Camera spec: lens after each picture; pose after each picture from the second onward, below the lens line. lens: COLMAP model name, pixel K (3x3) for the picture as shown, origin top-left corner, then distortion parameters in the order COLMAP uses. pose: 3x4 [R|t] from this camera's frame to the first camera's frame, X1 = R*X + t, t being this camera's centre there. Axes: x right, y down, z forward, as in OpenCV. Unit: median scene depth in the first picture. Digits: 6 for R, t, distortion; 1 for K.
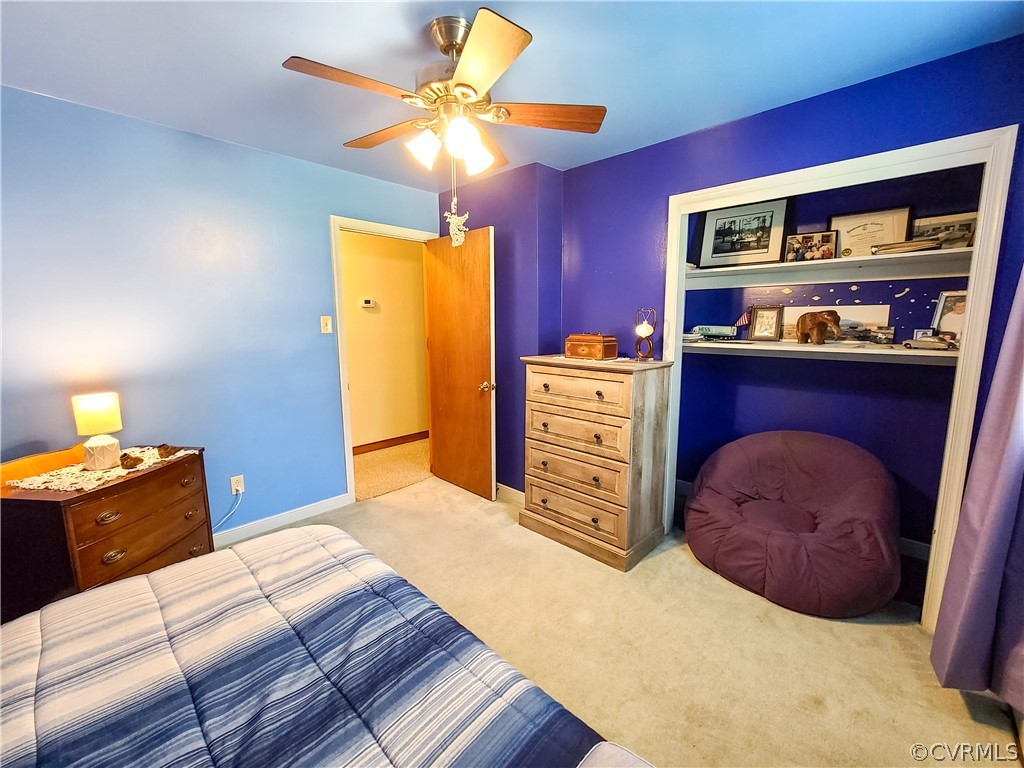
lens RADIAL K [[420.7, 0, 515.3], [0, 420.7, 380.0], [0, 0, 1]] dist [-0.021766, 0.013012]
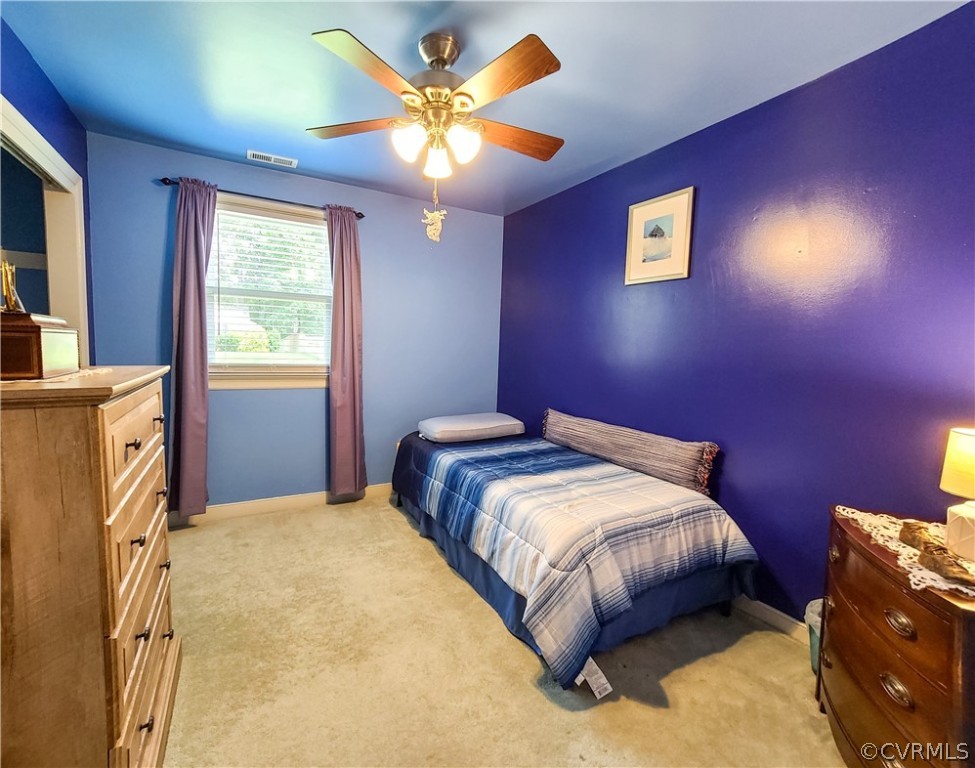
lens RADIAL K [[417.8, 0, 467.0], [0, 417.8, 382.1], [0, 0, 1]] dist [-0.008638, 0.000135]
pose [[-0.948621, -0.053598, 0.311843, -0.360304], [0.016992, 0.975497, 0.219354, -0.130053], [-0.315959, 0.213383, -0.924466, 1.295685]]
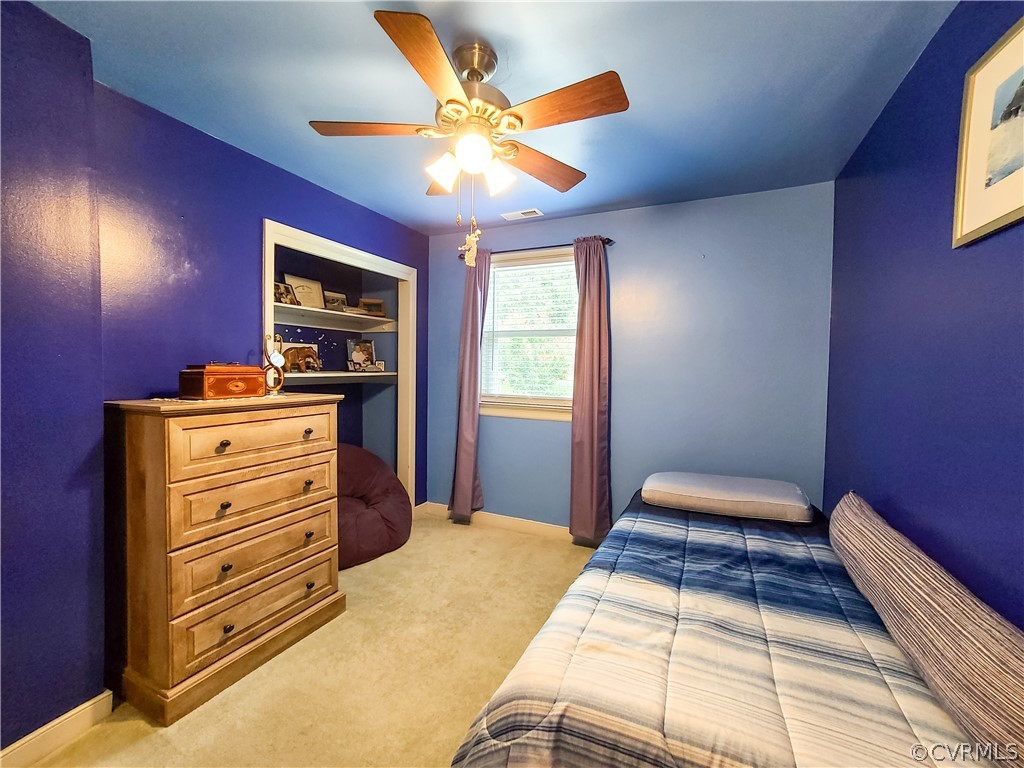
lens RADIAL K [[420.7, 0, 515.3], [0, 420.7, 380.0], [0, 0, 1]] dist [-0.021766, 0.013012]
pose [[-0.314680, -0.031211, 0.948684, -0.694252], [0.121132, 0.989967, 0.072749, -0.078119], [-0.941437, 0.137809, -0.307742, 0.793125]]
